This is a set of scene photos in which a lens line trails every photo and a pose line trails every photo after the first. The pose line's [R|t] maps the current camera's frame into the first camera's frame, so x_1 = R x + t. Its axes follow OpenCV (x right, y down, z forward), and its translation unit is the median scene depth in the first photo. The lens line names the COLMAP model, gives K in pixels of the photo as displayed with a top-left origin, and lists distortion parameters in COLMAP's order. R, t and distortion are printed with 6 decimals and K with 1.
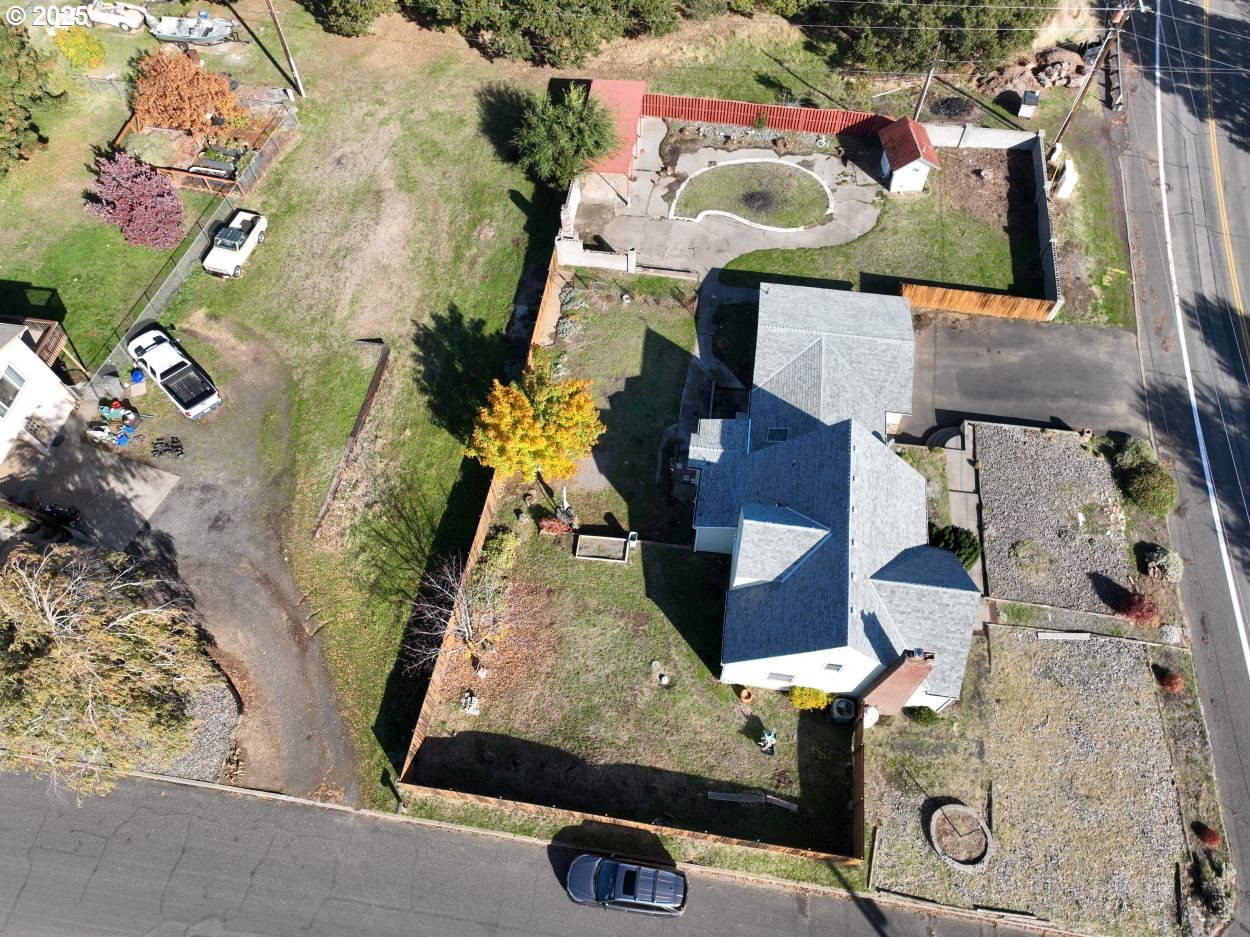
lens RADIAL K [[886.3, 0, 624.2], [0, 886.3, 461.9], [0, 0, 1]] dist [-0.007535, 0.017888]
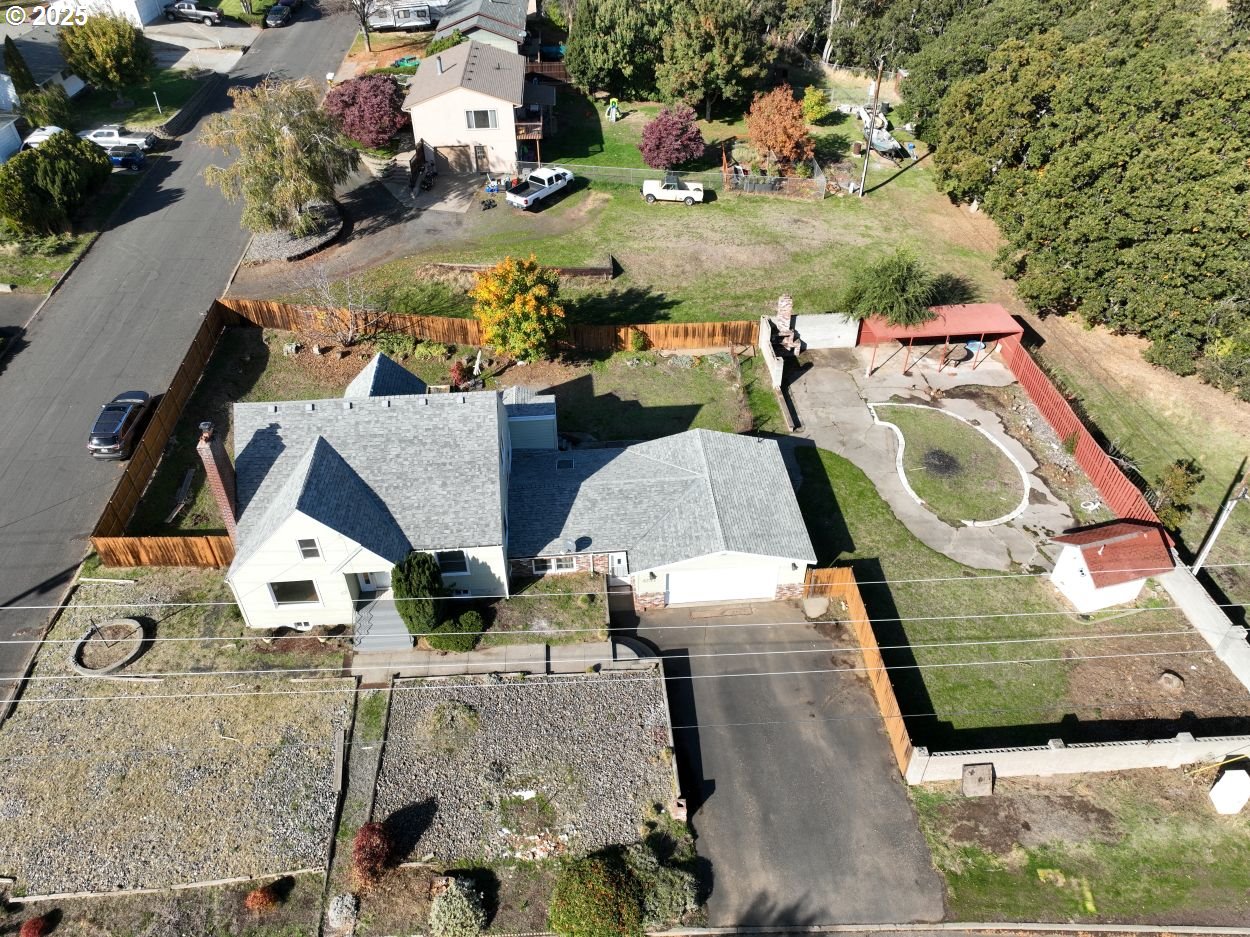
lens RADIAL K [[886.3, 0, 624.2], [0, 886.3, 461.9], [0, 0, 1]] dist [-0.007535, 0.017888]
pose [[0.212447, 0.618352, -0.756642, 0.779045], [-0.846469, 0.503320, 0.173661, -0.215540], [0.488217, 0.603581, 0.630345, 0.401142]]
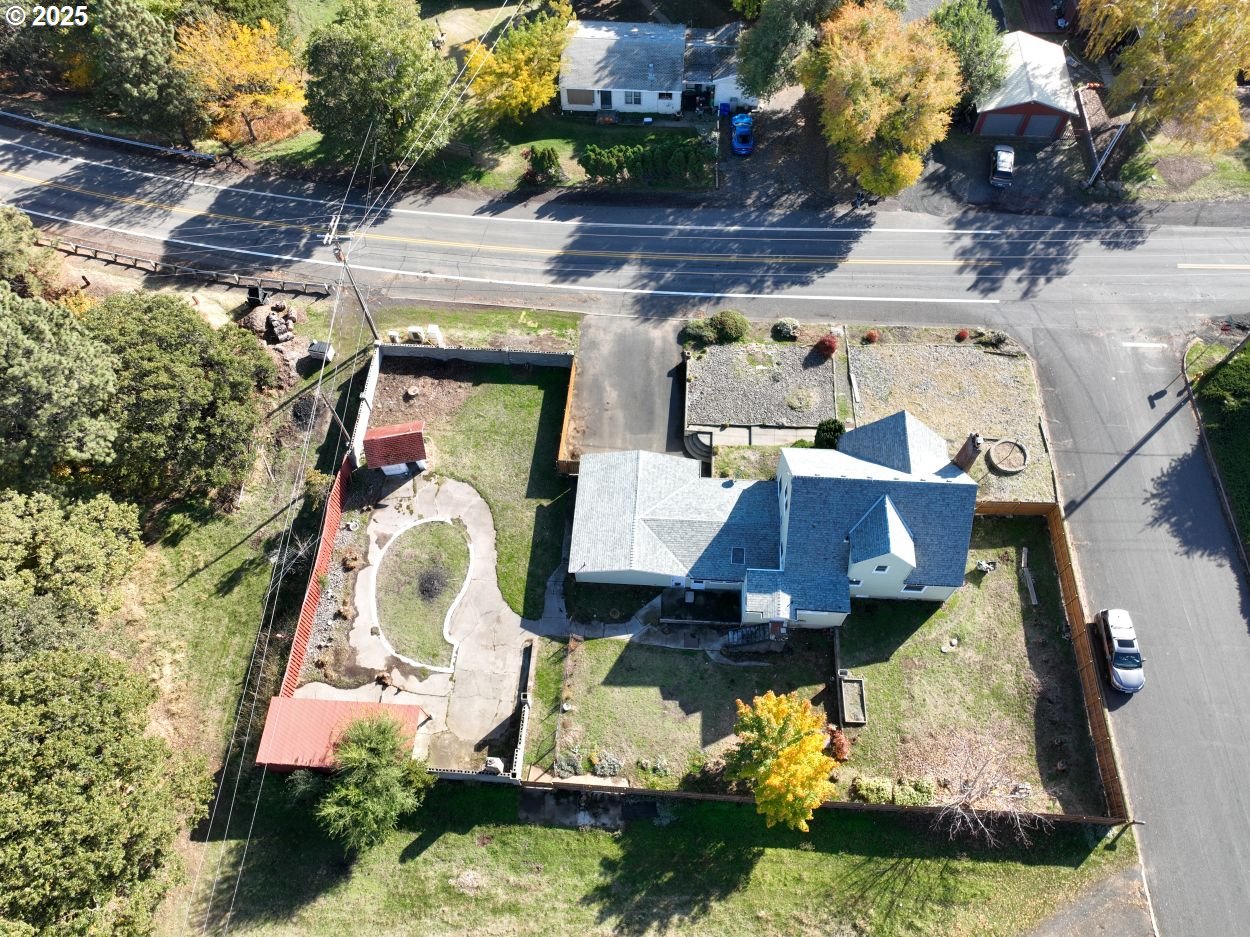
lens RADIAL K [[886.3, 0, 624.2], [0, 886.3, 461.9], [0, 0, 1]] dist [-0.007535, 0.017888]
pose [[-0.074041, -0.859781, 0.505267, -0.277106], [0.876415, 0.185647, 0.444332, -0.641718], [-0.475830, 0.475723, 0.739780, 0.110827]]
